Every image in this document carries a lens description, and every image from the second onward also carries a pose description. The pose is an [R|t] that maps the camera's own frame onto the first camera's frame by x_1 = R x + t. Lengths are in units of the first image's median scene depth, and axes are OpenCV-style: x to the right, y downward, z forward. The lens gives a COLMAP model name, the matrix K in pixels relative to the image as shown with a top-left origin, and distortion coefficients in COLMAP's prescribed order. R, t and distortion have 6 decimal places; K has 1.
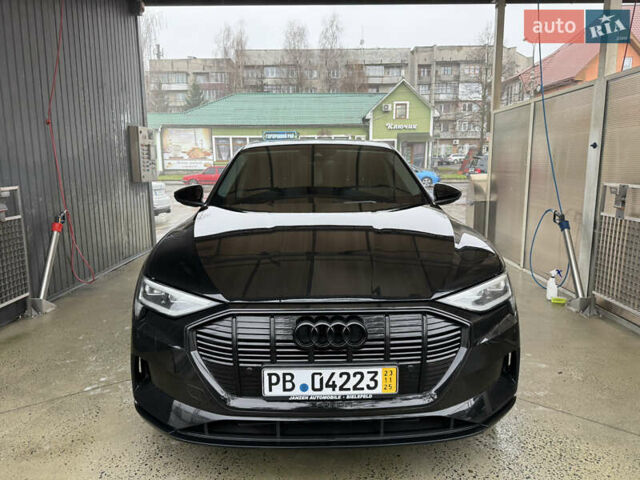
lens RADIAL K [[454.3, 0, 326.7], [0, 454.3, 250.2], [0, 0, 1]] dist [0.037079, -0.026643]
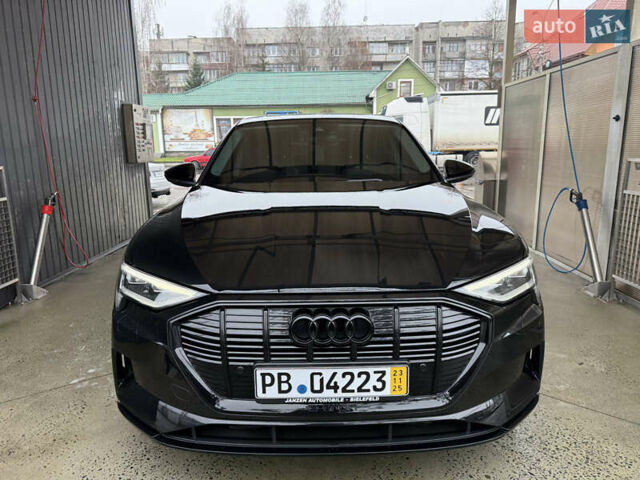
lens RADIAL K [[454.3, 0, 322.5], [0, 454.3, 250.7], [0, 0, 1]] dist [0.037079, -0.026643]
pose [[0.999854, -0.004183, -0.016592, 0.001525], [0.004857, 0.999156, 0.040793, -0.000706], [0.016407, -0.040867, 0.999030, 0.033930]]
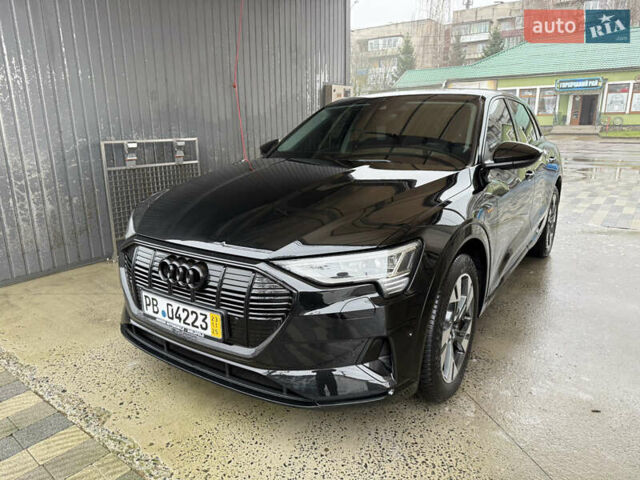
lens RADIAL K [[454.3, 0, 321.8], [0, 454.3, 248.3], [0, 0, 1]] dist [0.037079, -0.026643]
pose [[0.813016, 0.153046, -0.561766, 0.241978], [-0.103148, 0.987433, 0.119733, -0.012636], [0.573031, -0.039400, 0.818586, 0.073075]]
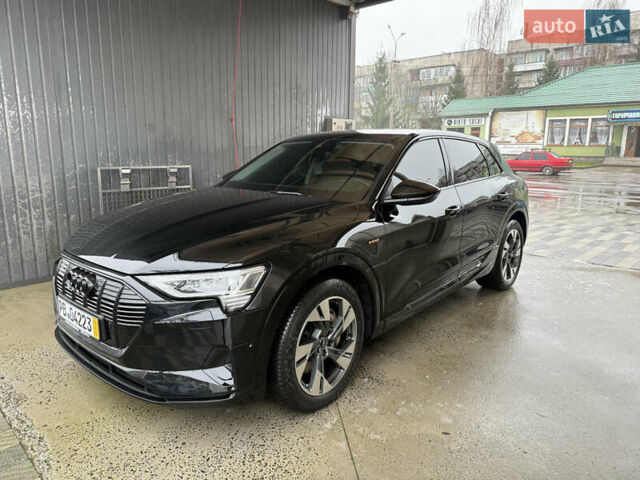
lens RADIAL K [[454.3, 0, 323.0], [0, 454.3, 245.0], [0, 0, 1]] dist [0.037079, -0.026643]
pose [[0.737923, 0.154661, -0.656924, 0.375465], [-0.139065, 0.987344, 0.076241, -0.034899], [0.660402, 0.035095, 0.750092, 0.119140]]
